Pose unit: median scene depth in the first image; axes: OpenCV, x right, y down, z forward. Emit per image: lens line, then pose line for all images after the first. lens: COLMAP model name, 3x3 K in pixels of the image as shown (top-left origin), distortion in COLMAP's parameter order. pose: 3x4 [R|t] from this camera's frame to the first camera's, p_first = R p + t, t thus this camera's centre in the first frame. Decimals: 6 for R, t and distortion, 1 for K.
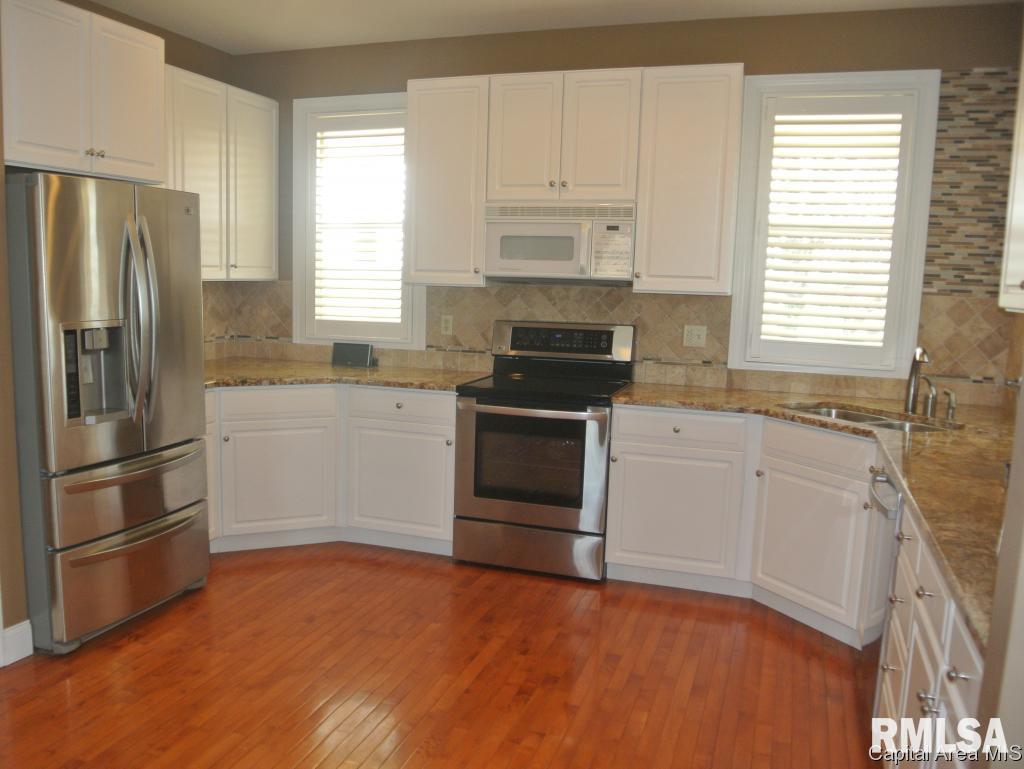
lens RADIAL K [[903.4, 0, 507.4], [0, 903.4, 392.2], [0, 0, 1]] dist [-0.081891, 0.044521]
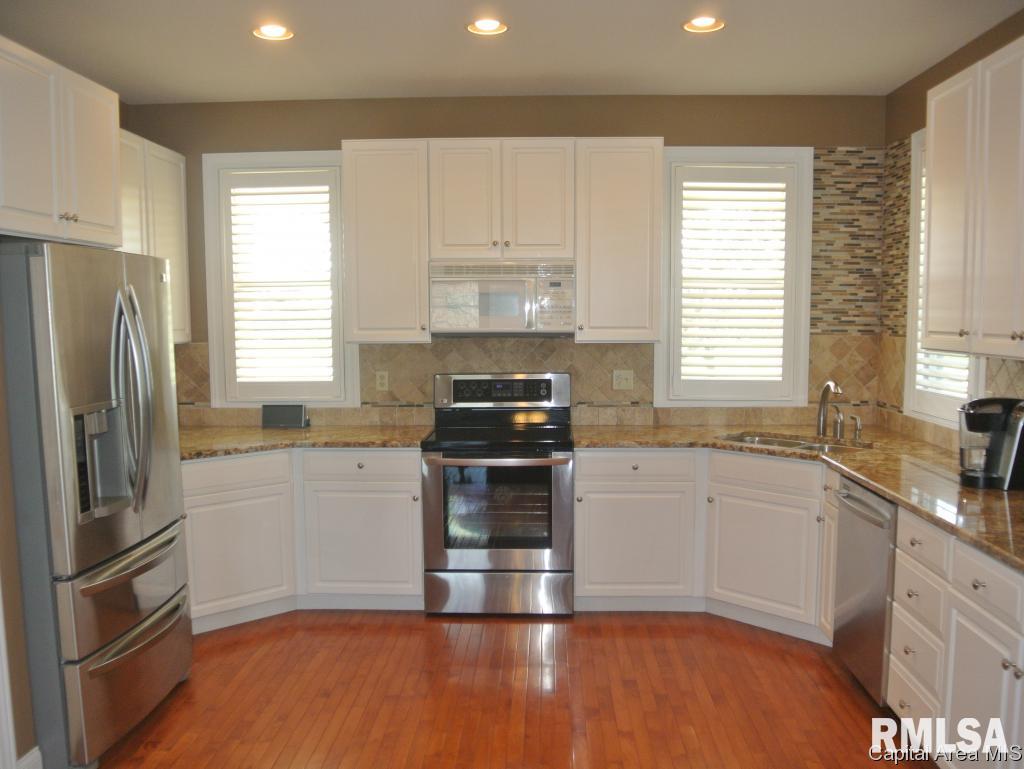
lens RADIAL K [[903.4, 0, 505.8], [0, 903.4, 383.2], [0, 0, 1]] dist [-0.081891, 0.044521]
pose [[0.945415, -0.054935, 0.321204, -0.293408], [0.068664, 0.997140, -0.031564, -0.034817], [-0.318551, 0.051897, 0.946484, 0.003407]]
